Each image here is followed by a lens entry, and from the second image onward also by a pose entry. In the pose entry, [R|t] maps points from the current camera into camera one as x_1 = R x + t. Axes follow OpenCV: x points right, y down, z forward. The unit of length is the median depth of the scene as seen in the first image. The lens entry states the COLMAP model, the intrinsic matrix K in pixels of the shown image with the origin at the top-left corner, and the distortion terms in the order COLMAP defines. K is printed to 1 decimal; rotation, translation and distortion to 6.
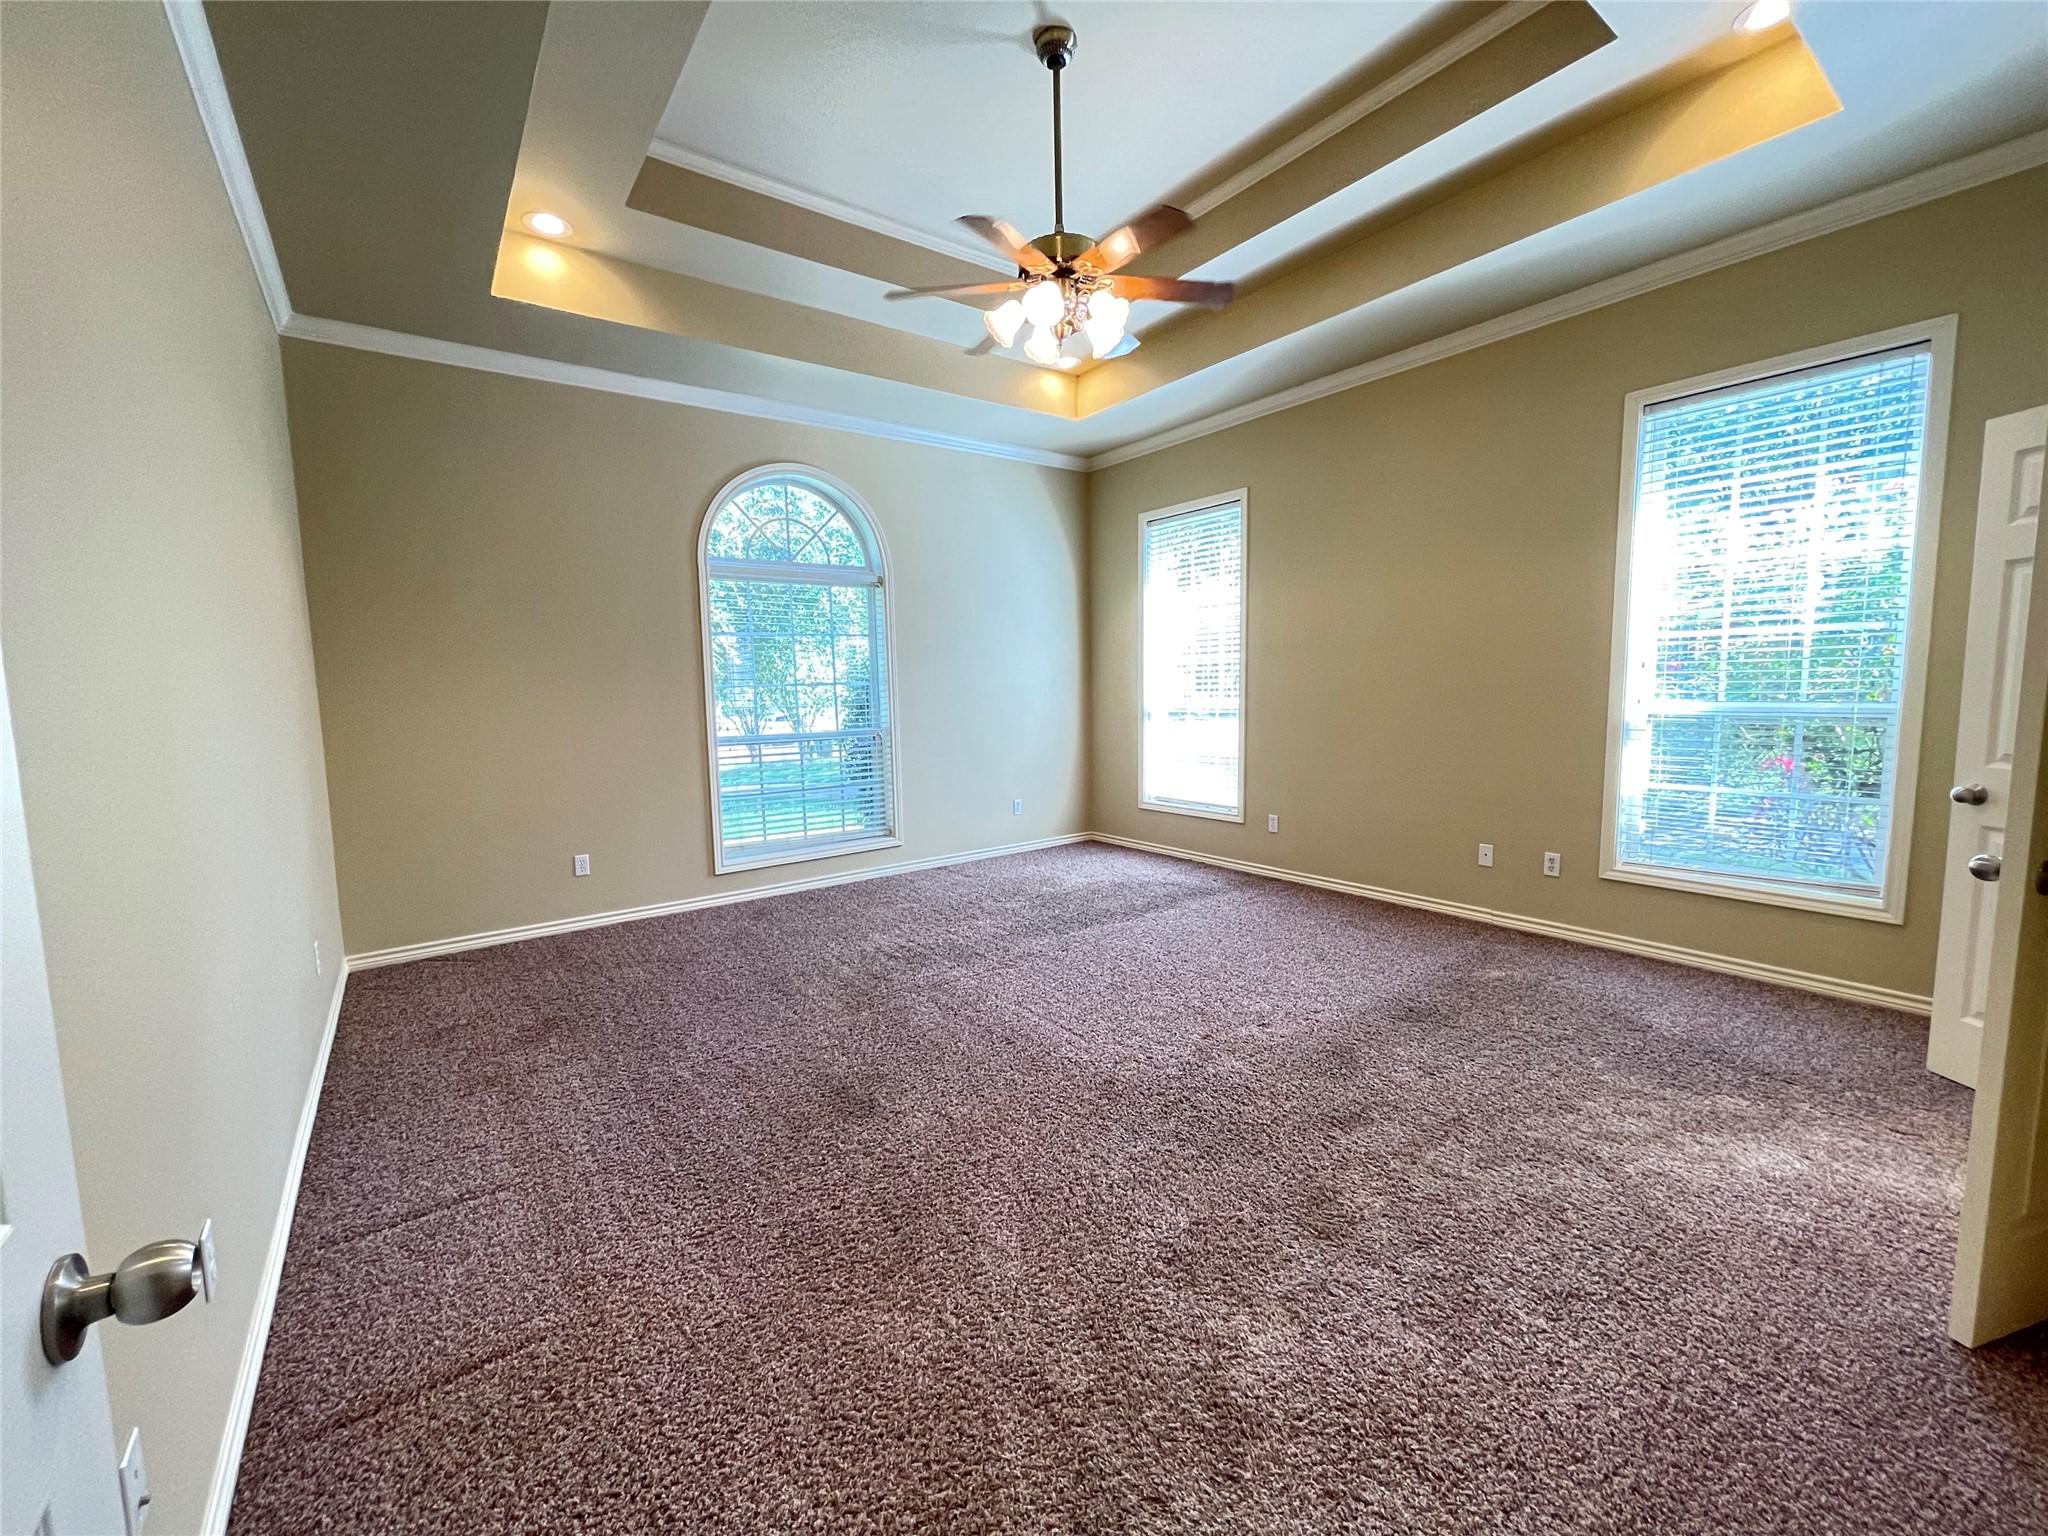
lens RADIAL K [[831.7, 0, 1038.9], [0, 831.7, 767.8], [0, 0, 1]] dist [-0.000176, -0.000301]
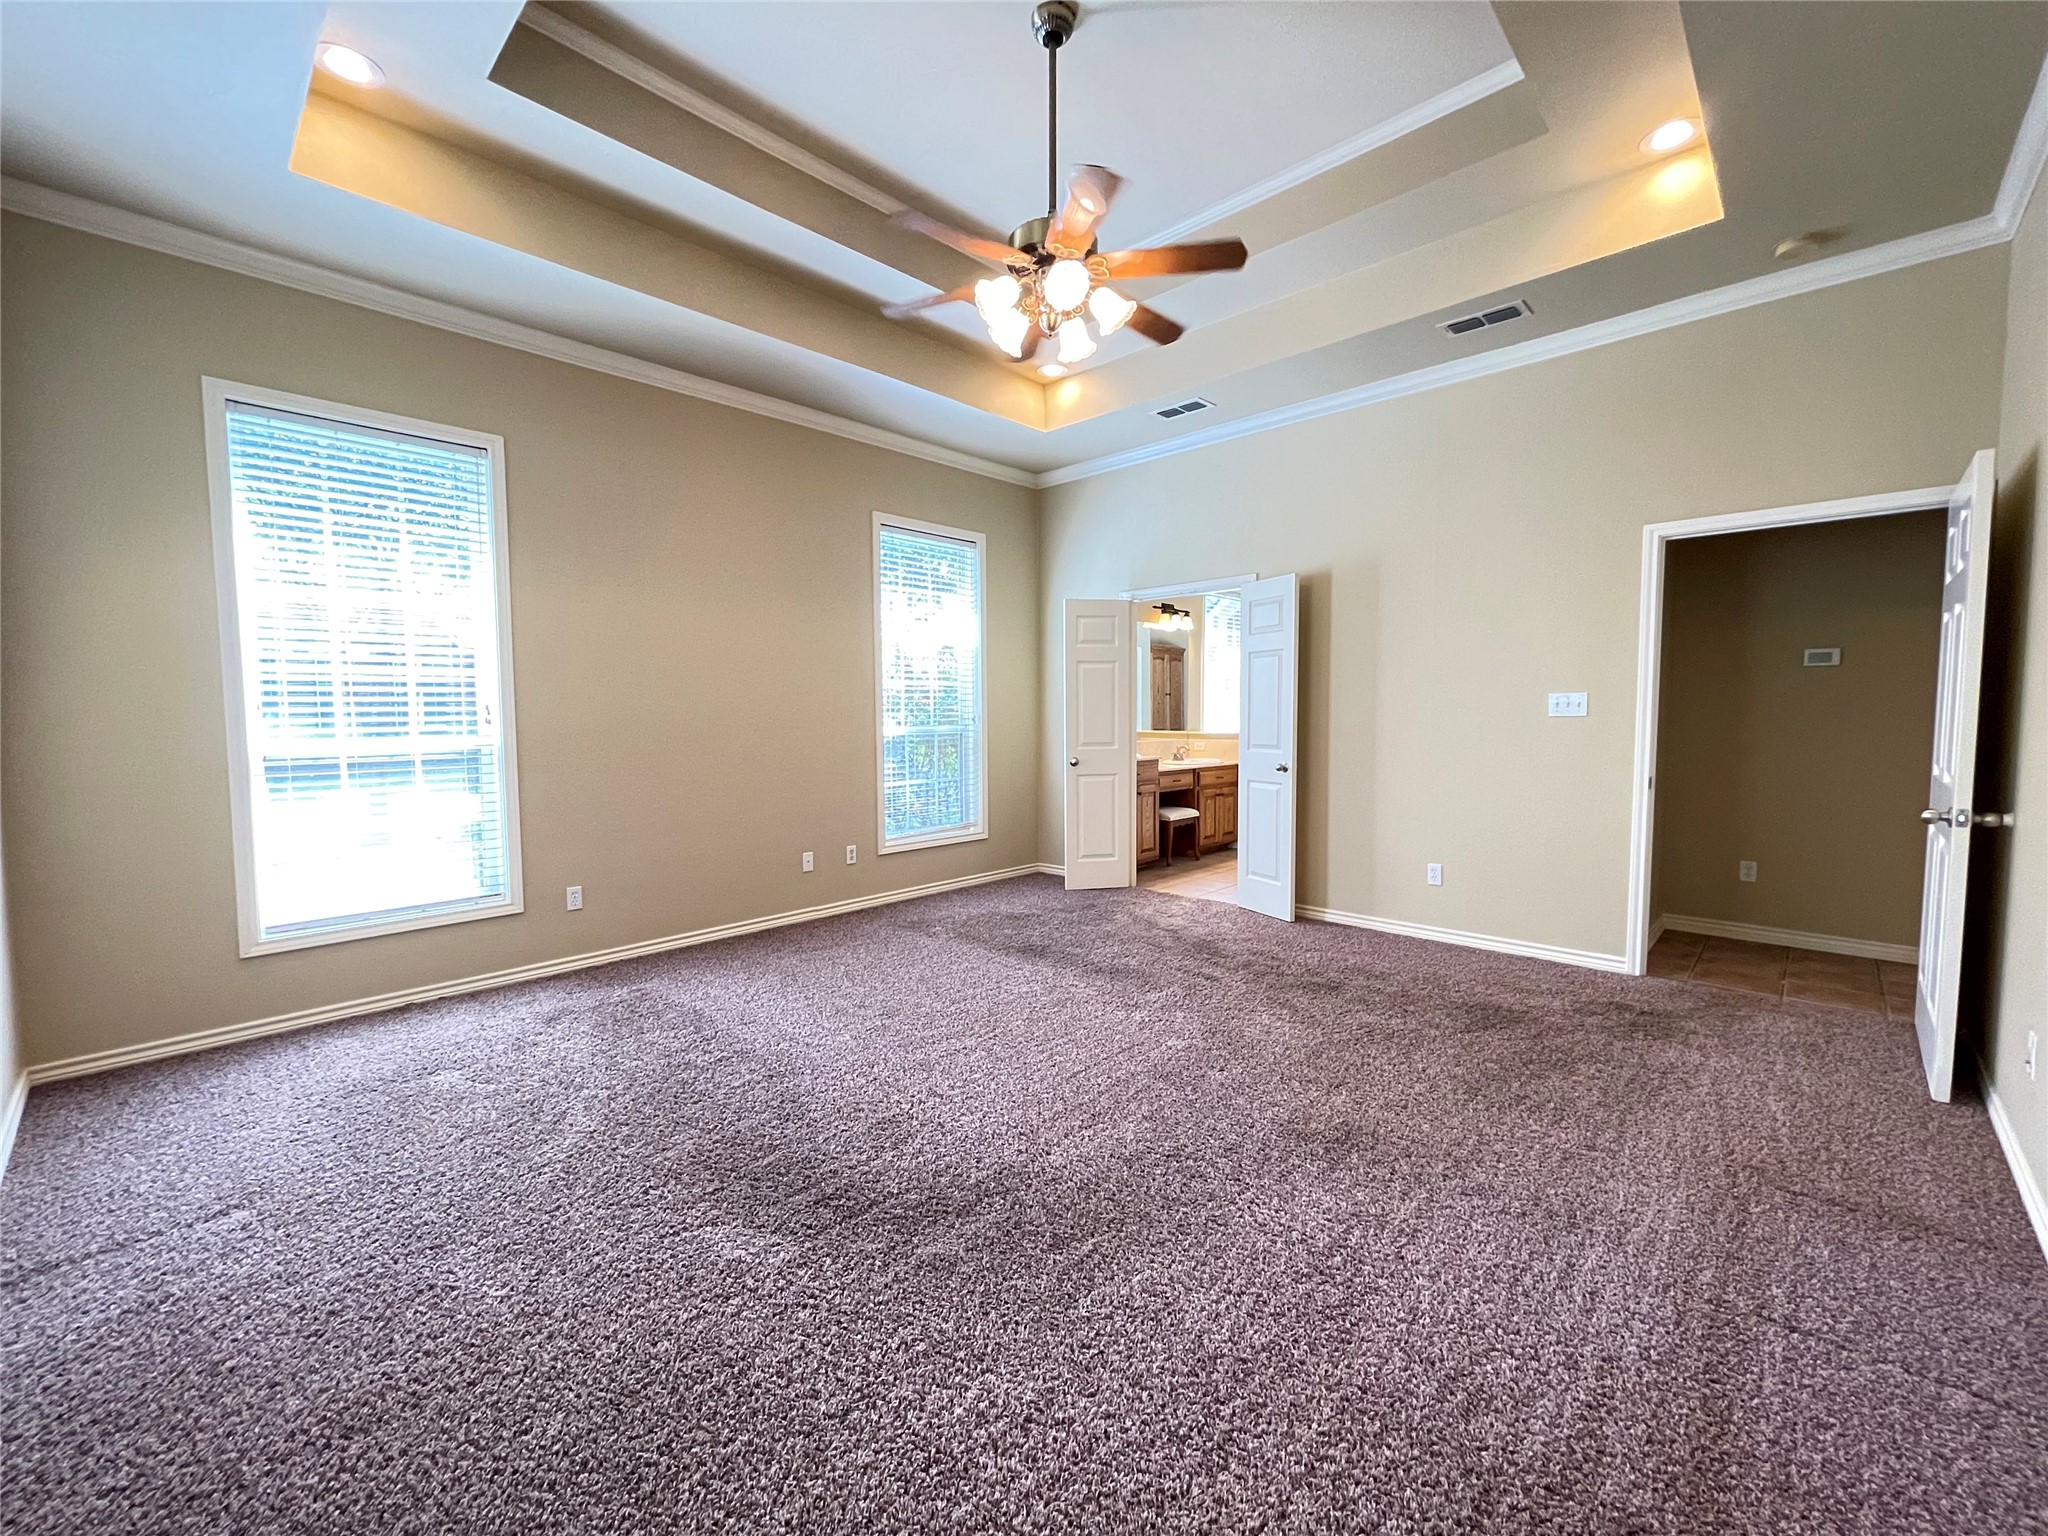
lens RADIAL K [[831.7, 0, 1031.7], [0, 831.7, 764.8], [0, 0, 1]] dist [-0.000176, -0.000301]
pose [[-0.161713, -0.050003, 0.985570, -0.530042], [0.106763, 0.991967, 0.067846, -0.060976], [-0.981046, 0.116194, -0.155075, 0.701902]]
